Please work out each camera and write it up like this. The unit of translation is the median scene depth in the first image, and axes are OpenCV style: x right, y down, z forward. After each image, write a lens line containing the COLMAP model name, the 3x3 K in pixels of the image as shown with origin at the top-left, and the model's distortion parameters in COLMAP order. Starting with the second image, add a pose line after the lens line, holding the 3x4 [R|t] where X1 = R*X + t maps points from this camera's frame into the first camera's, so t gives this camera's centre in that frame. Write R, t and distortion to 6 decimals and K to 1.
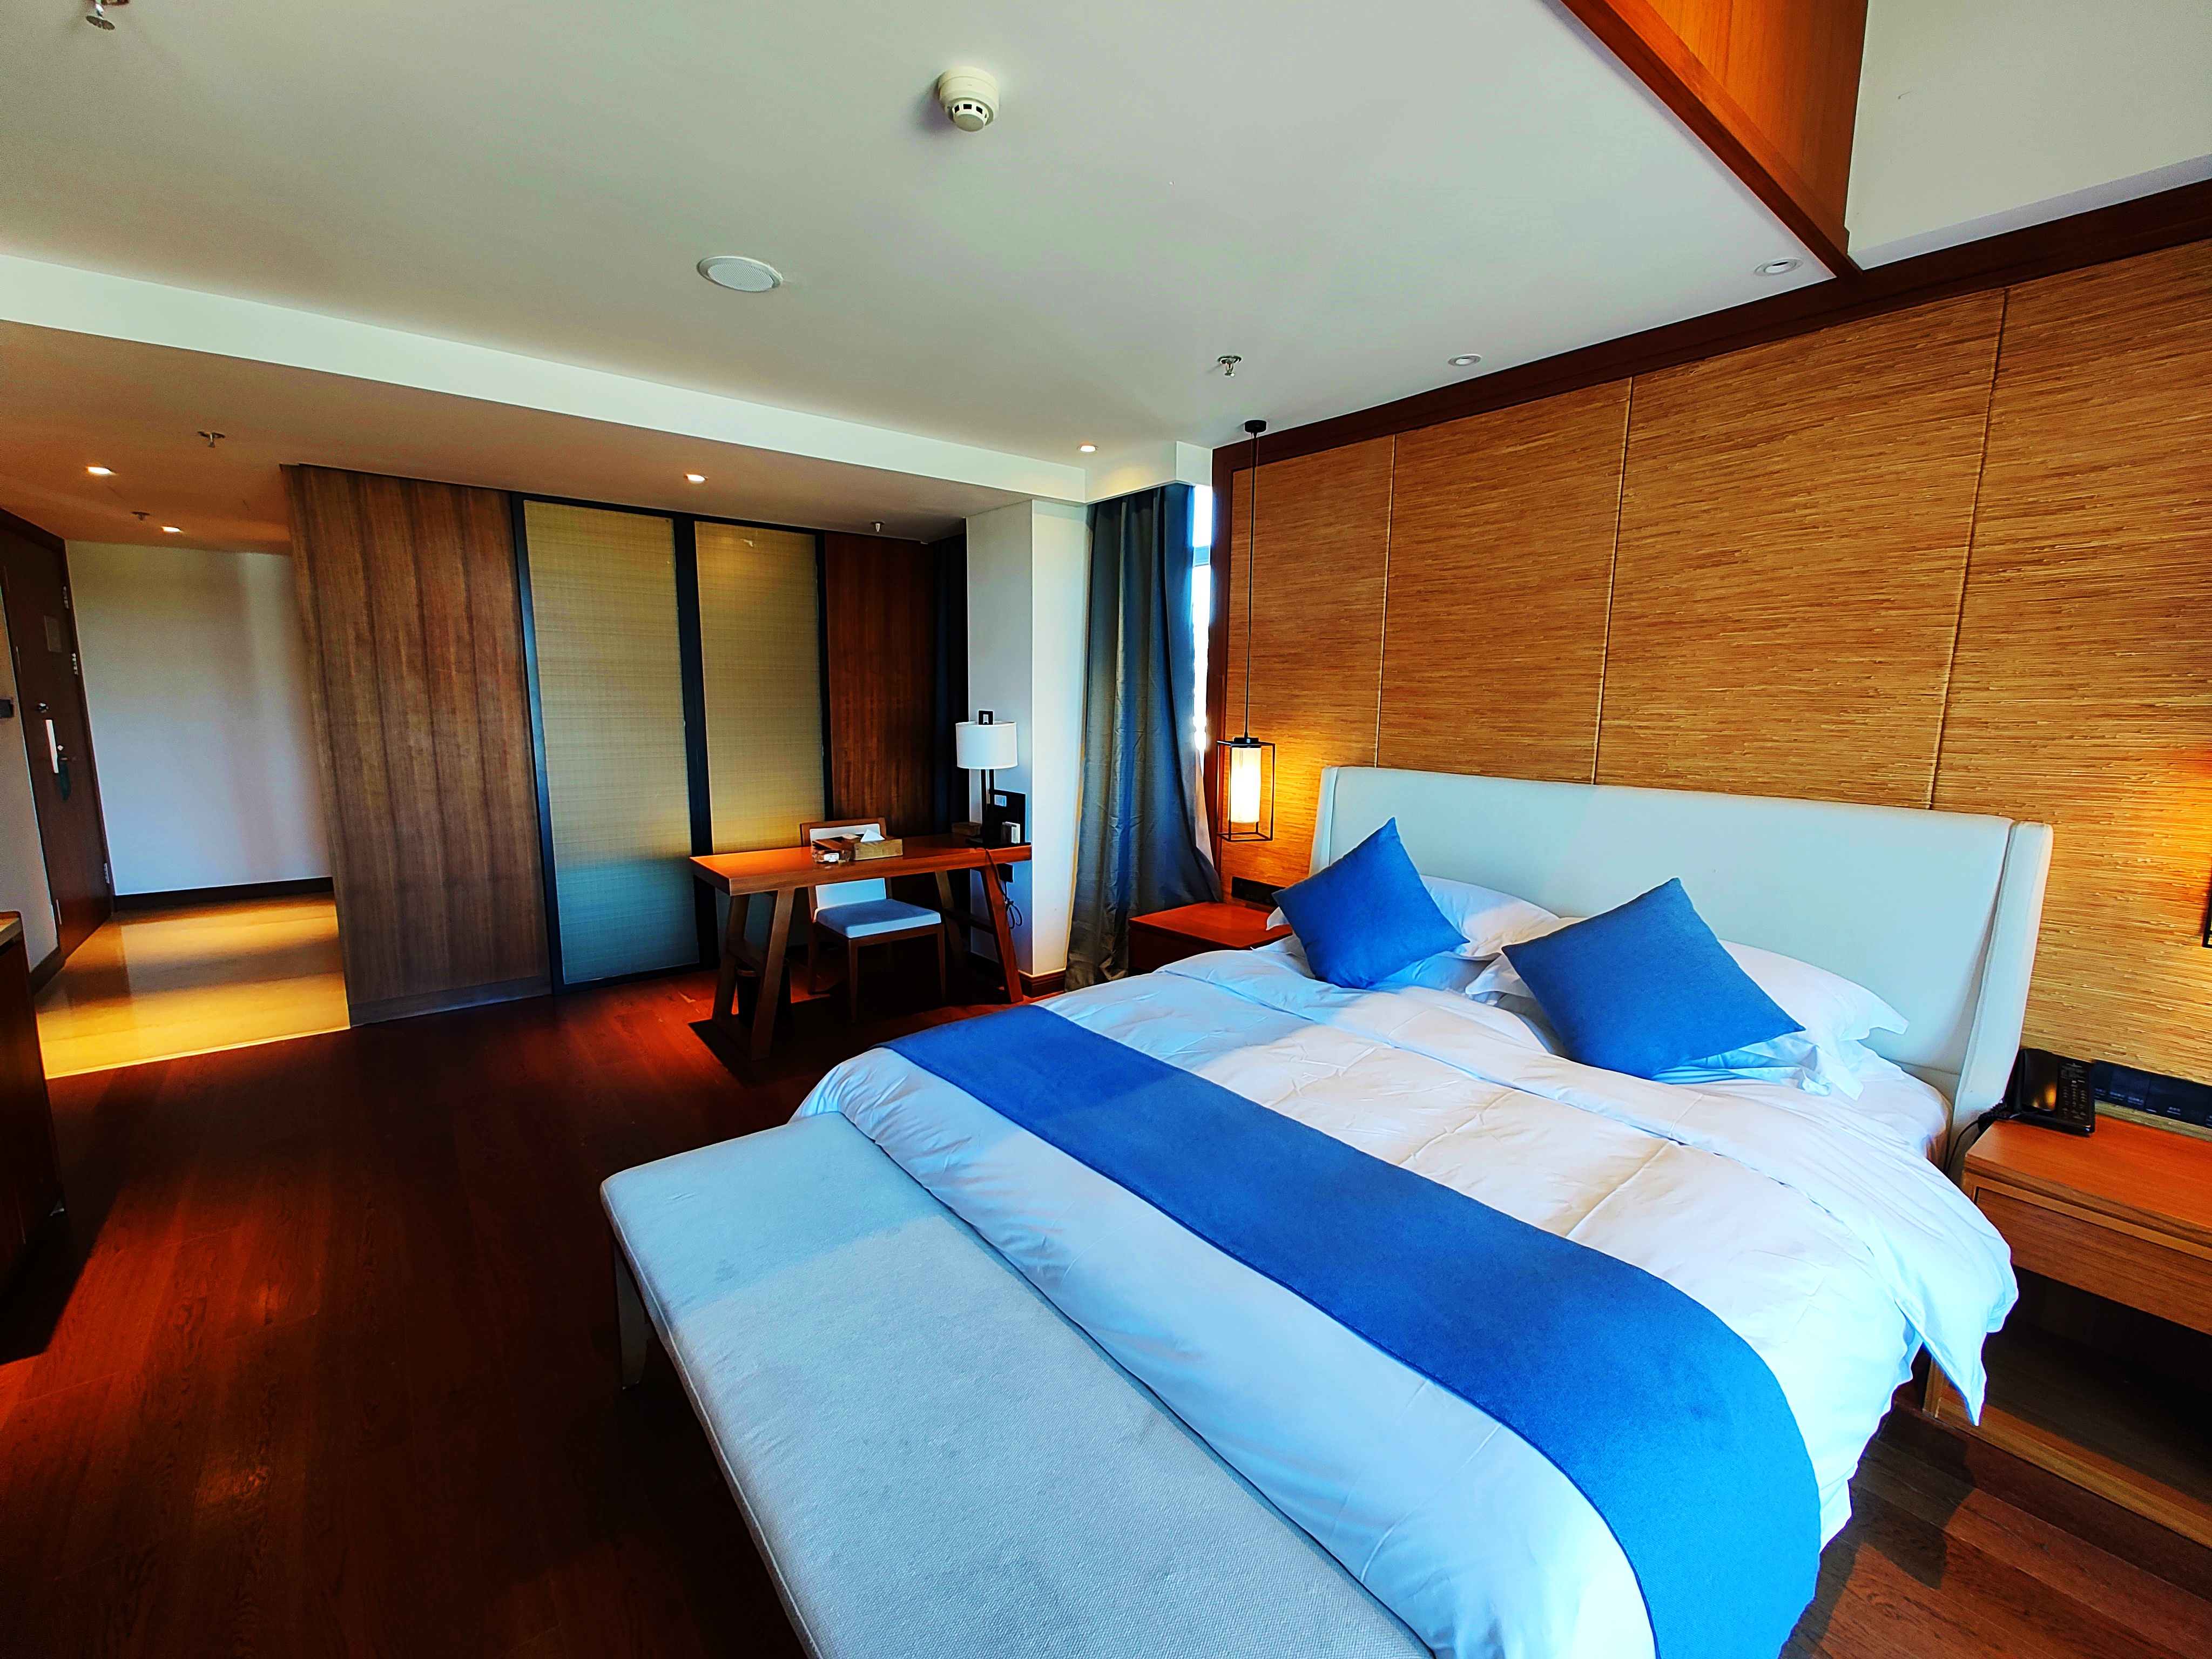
lens RADIAL K [[912.1, 0, 1103.7], [0, 912.1, 831.6], [0, 0, 1]] dist [0.001671, 0.000190]
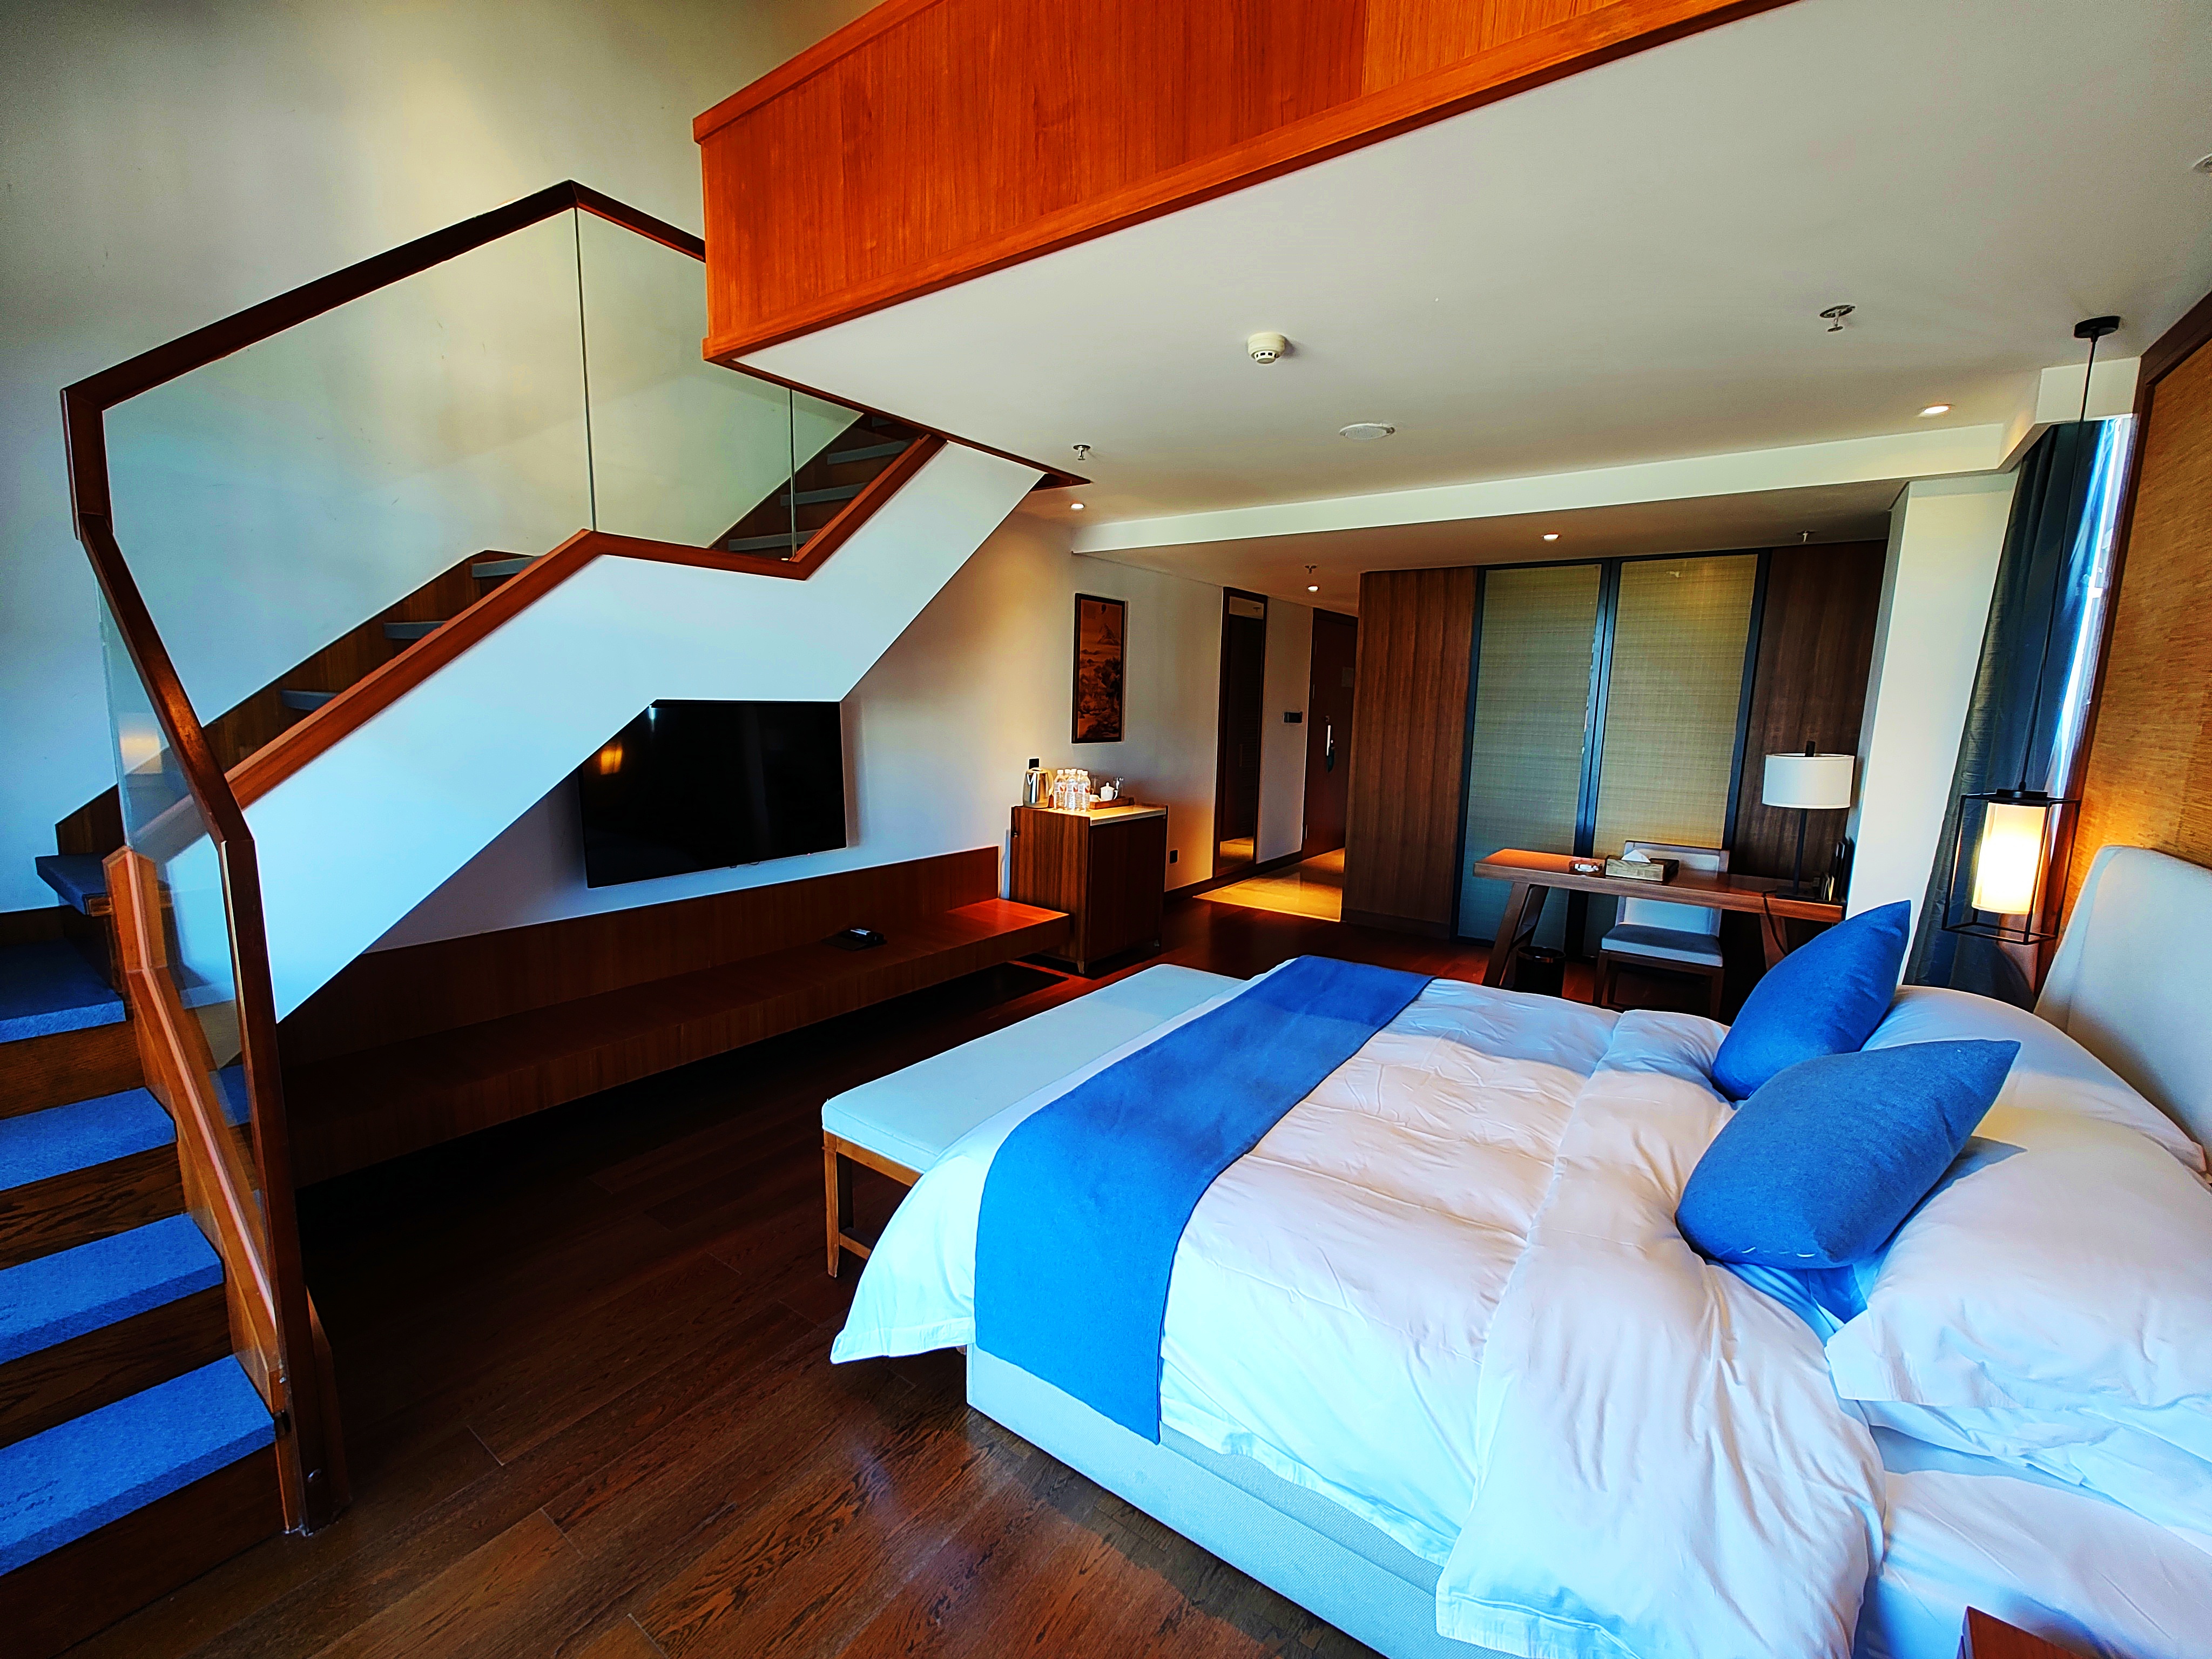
lens RADIAL K [[912.1, 0, 1115.1], [0, 912.1, 833.4], [0, 0, 1]] dist [0.001671, 0.000190]
pose [[0.271359, 0.136888, -0.952694, 0.629448], [-0.161555, 0.982269, 0.095121, -0.026626], [0.948823, 0.128100, 0.288662, 0.167766]]
